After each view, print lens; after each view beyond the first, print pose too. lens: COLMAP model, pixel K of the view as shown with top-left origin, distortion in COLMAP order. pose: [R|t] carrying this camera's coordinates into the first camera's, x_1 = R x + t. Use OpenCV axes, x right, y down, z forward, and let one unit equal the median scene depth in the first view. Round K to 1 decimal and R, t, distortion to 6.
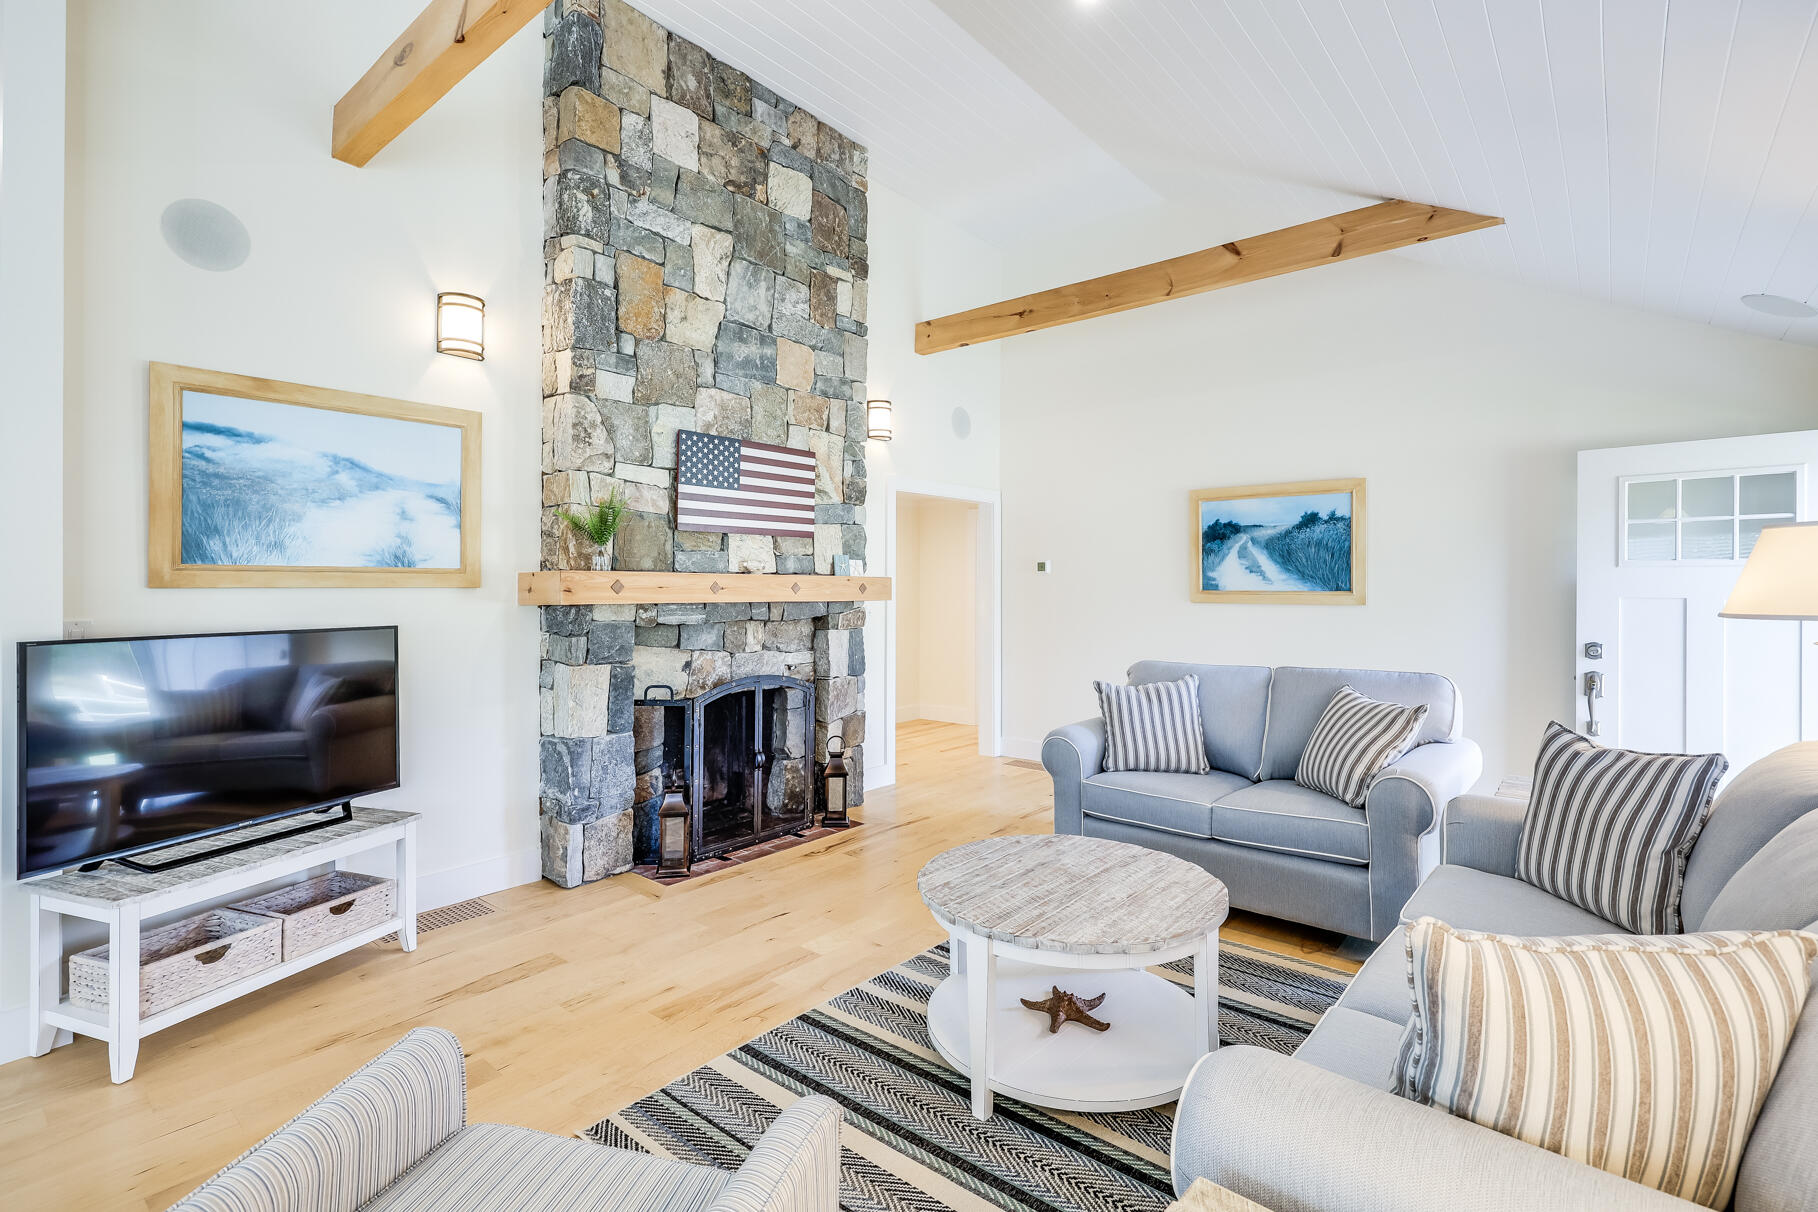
lens RADIAL K [[846.9, 0, 916.9], [0, 846.9, 587.8], [0, 0, 1]] dist [0.002987, 0.000334]
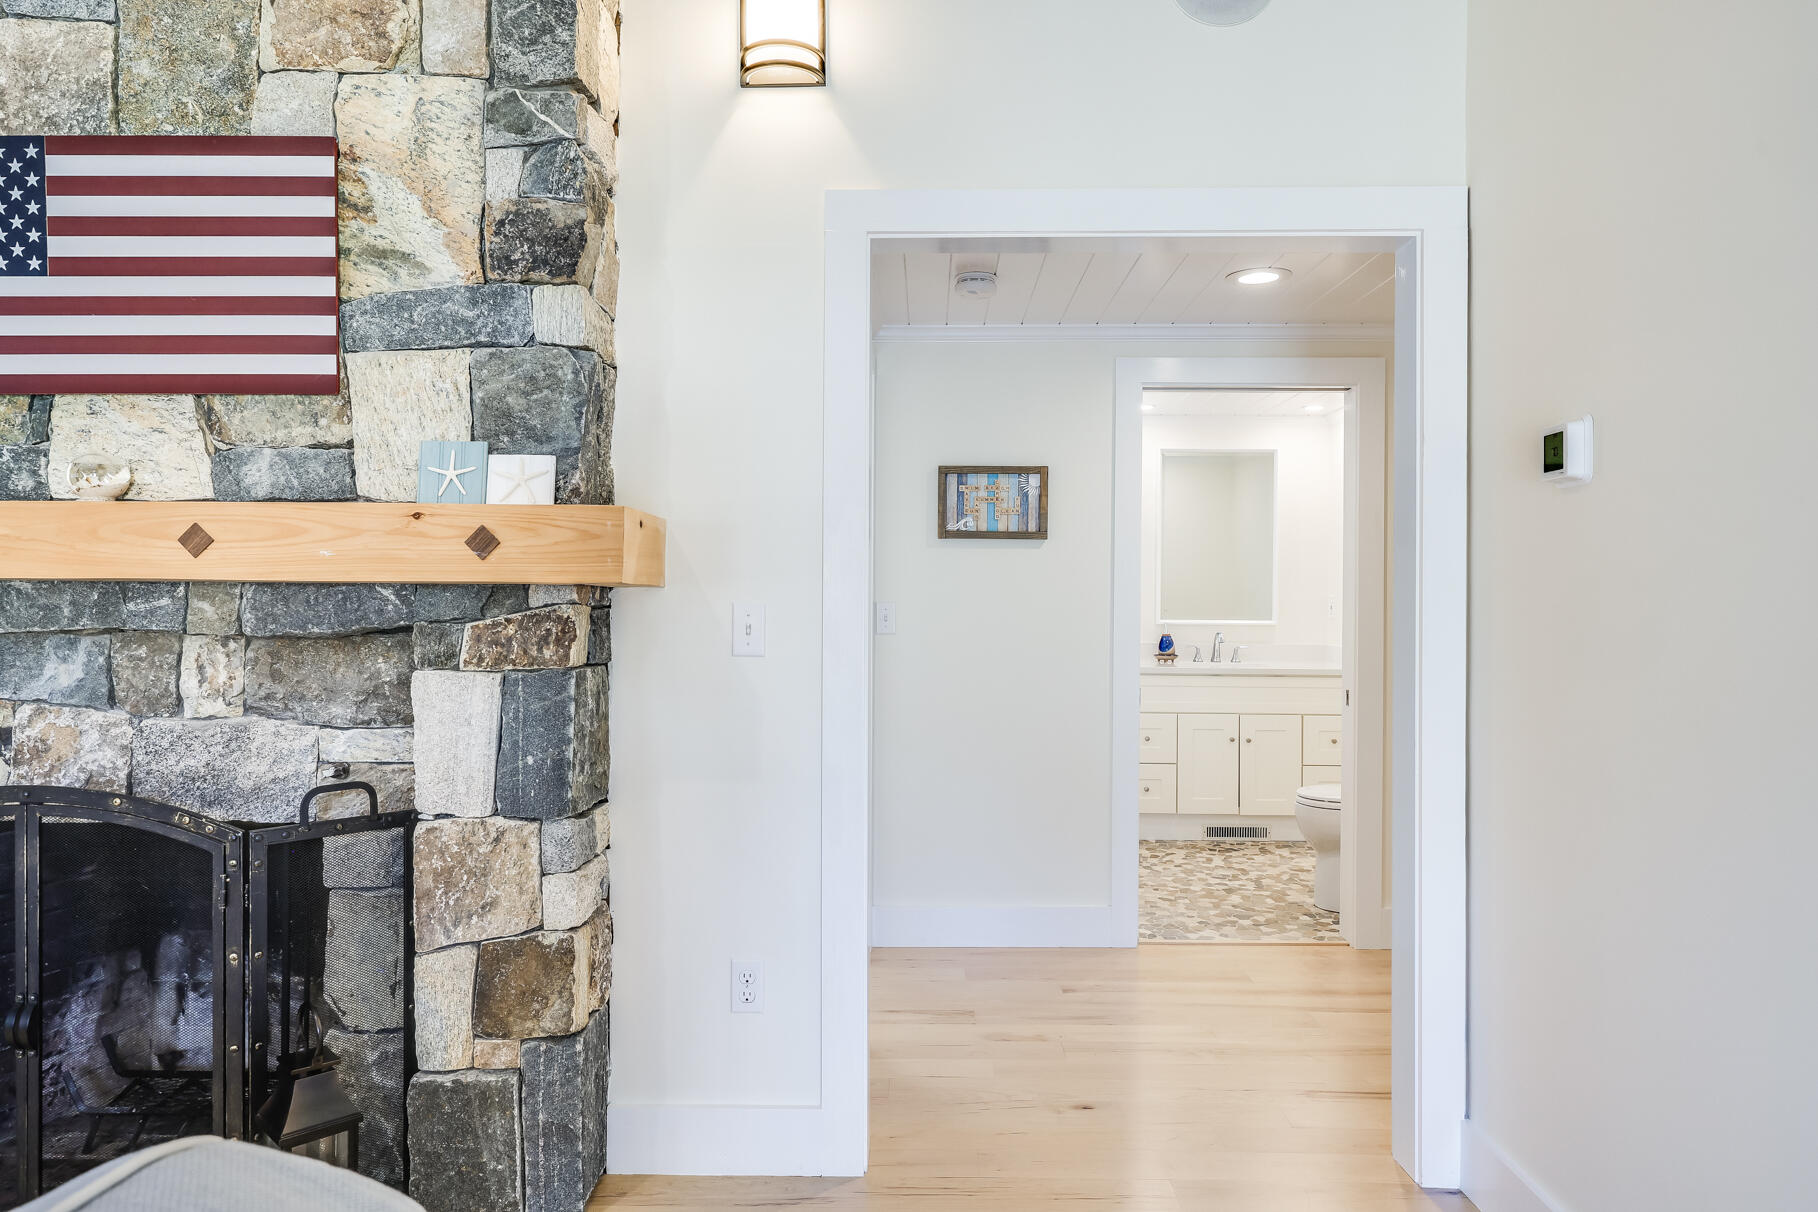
lens RADIAL K [[1149.6, 0, 917.9], [0, 1149.6, 575.3], [0, 0, 1]] dist [-0.002100, -0.000060]
pose [[0.627203, -0.000760, -0.778856, 0.412428], [-0.003817, 0.999985, -0.004049, 0.015620], [0.778847, 0.005512, 0.627190, 0.976621]]
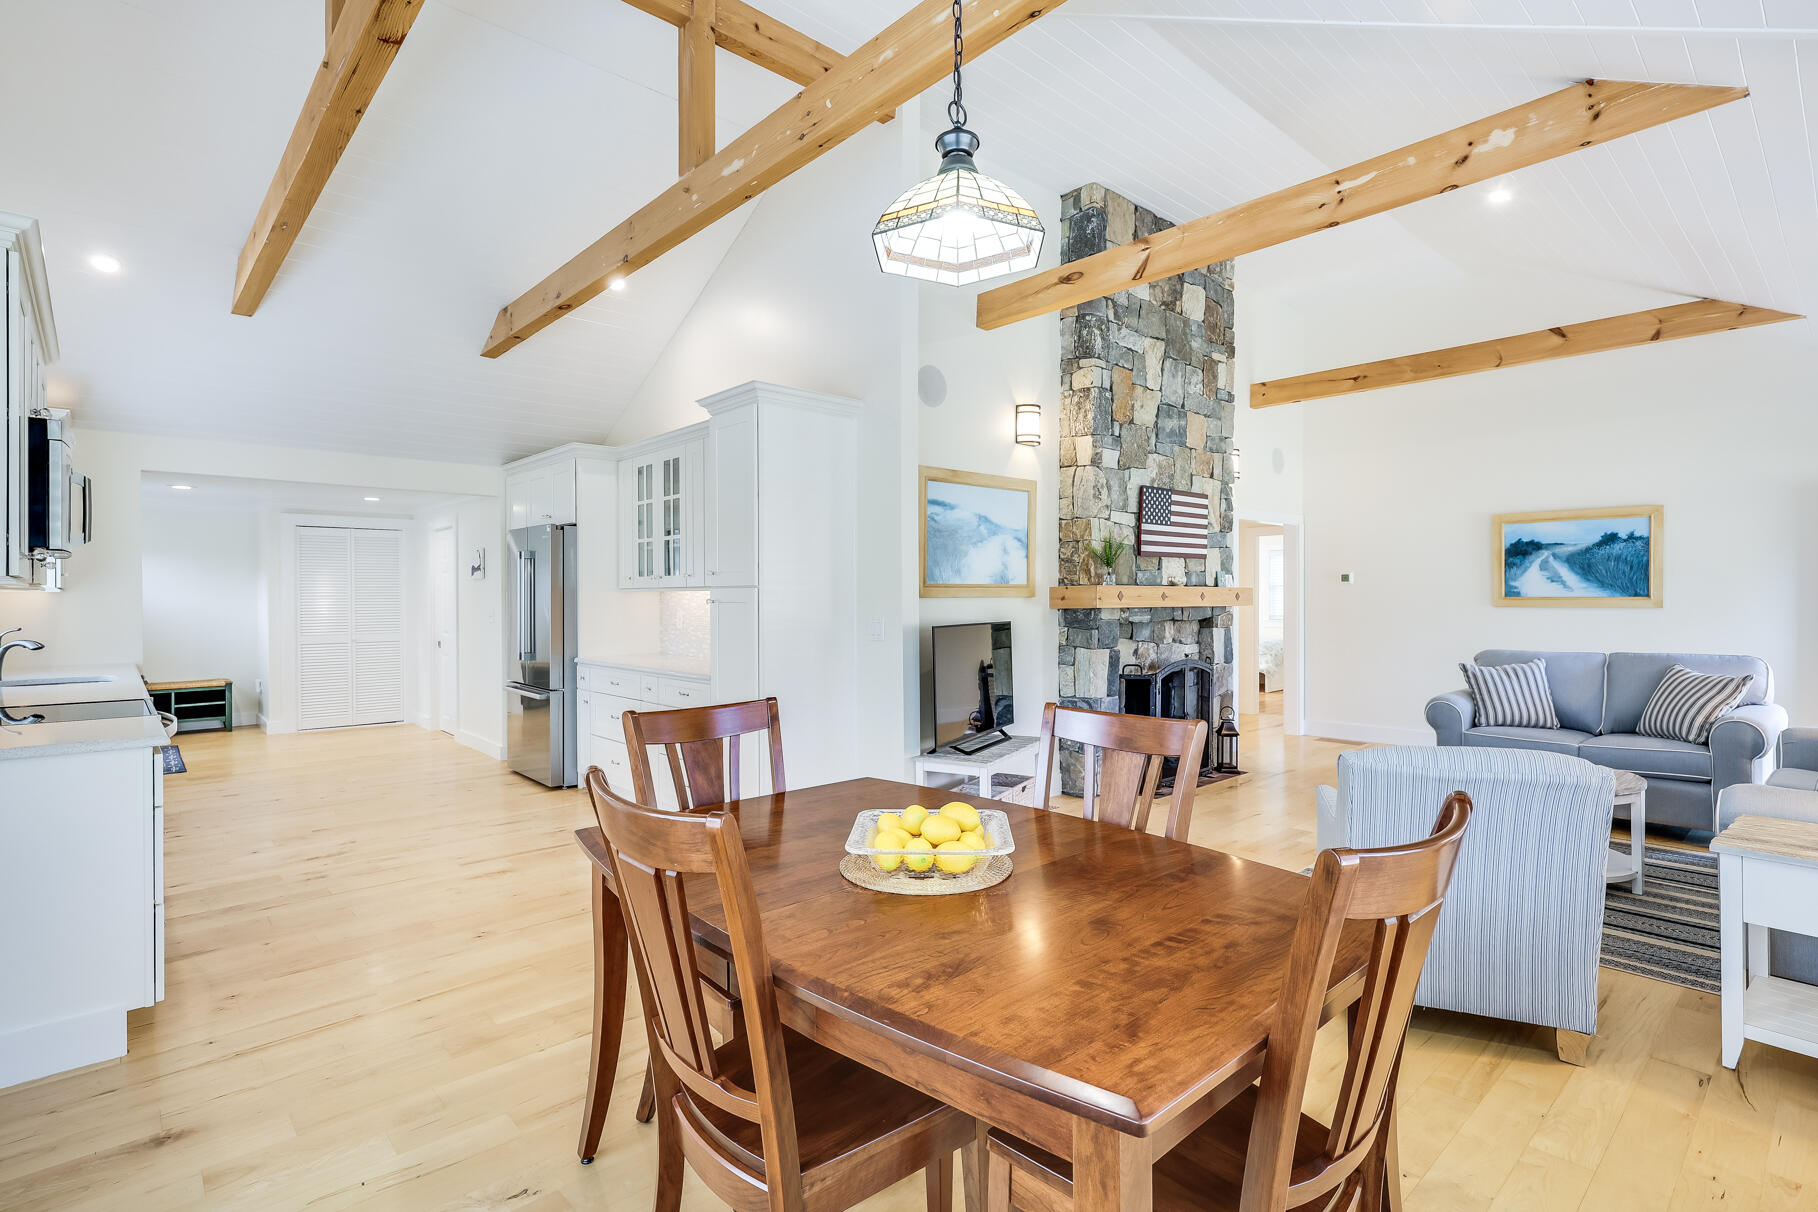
lens RADIAL K [[881.3, 0, 906.8], [0, 881.3, 607.5], [0, 0, 1]] dist [0.002461, 0.000437]
pose [[0.990165, -0.003266, -0.139866, -0.432686], [0.004987, 0.999916, 0.011958, -0.001167], [0.139815, -0.012538, 0.990098, -0.486398]]
